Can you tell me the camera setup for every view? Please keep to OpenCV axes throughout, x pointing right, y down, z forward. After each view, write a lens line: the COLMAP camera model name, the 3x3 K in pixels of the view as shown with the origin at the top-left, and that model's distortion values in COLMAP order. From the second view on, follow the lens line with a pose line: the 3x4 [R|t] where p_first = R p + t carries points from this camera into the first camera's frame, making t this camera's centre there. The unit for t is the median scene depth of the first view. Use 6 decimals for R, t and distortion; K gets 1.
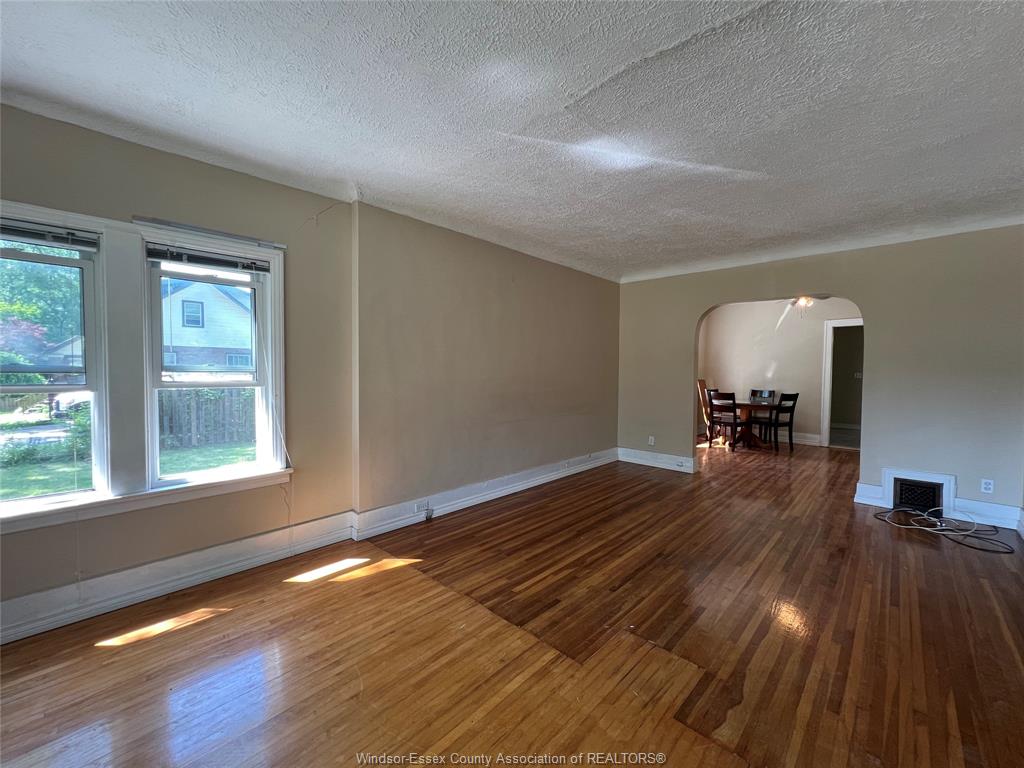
lens RADIAL K [[410.2, 0, 512.9], [0, 410.2, 385.6], [0, 0, 1]] dist [-0.001687, 0.000296]
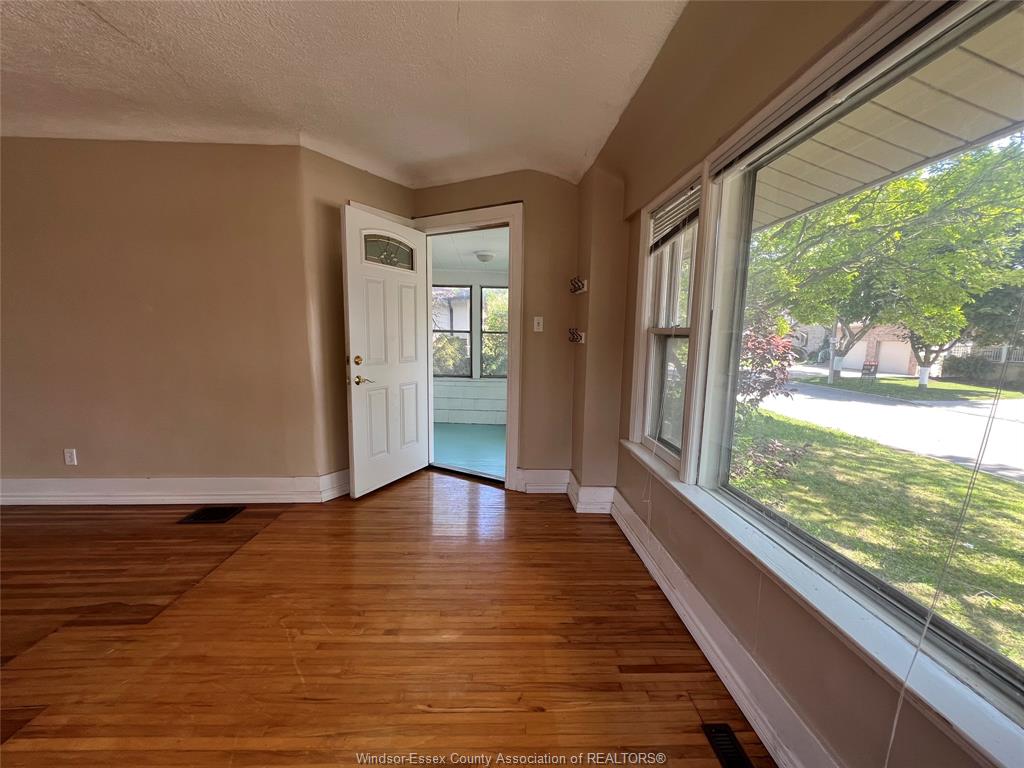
lens RADIAL K [[410.2, 0, 512.9], [0, 410.2, 385.6], [0, 0, 1]] dist [-0.001687, 0.000296]
pose [[-0.716596, -0.100457, 0.690216, -0.610390], [0.009656, 0.988050, 0.153830, -0.013247], [-0.697422, 0.116899, -0.707063, 0.572682]]
